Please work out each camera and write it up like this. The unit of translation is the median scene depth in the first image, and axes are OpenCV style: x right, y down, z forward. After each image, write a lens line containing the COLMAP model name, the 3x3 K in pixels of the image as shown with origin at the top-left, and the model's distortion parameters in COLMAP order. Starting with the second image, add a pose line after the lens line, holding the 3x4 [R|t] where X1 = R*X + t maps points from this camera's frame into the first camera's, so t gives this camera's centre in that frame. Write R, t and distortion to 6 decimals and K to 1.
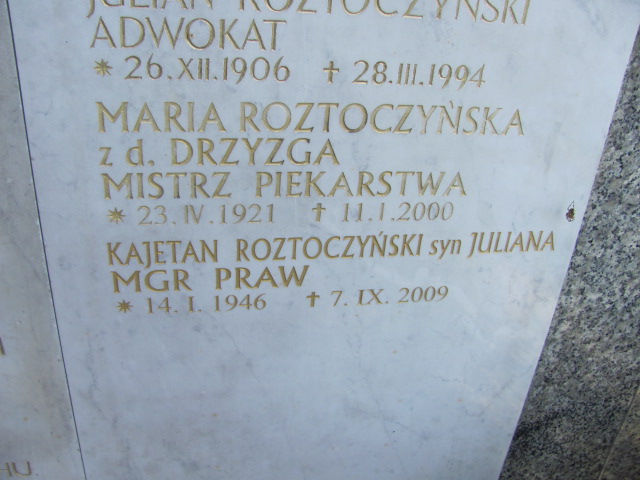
lens RADIAL K [[636.1, 0, 309.9], [0, 636.1, 238.0], [0, 0, 1]] dist [-0.207969, 0.217269]
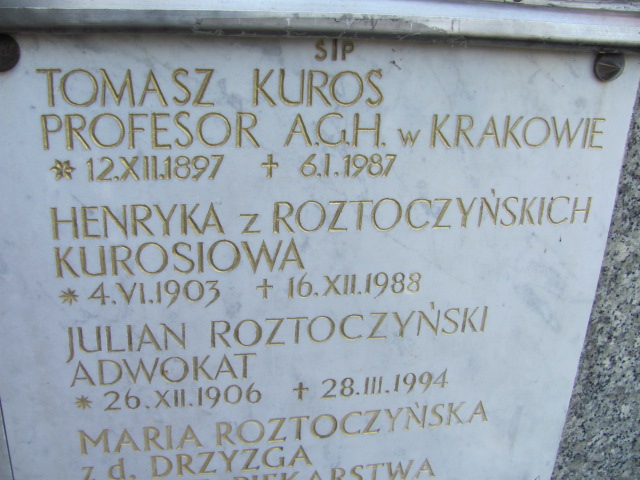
lens RADIAL K [[636.1, 0, 309.9], [0, 636.1, 238.0], [0, 0, 1]] dist [-0.207969, 0.217269]
pose [[0.999162, -0.031861, 0.025701, 0.029858], [0.035313, 0.988430, -0.147512, -0.354620], [-0.020703, 0.148296, 0.988726, -0.079358]]
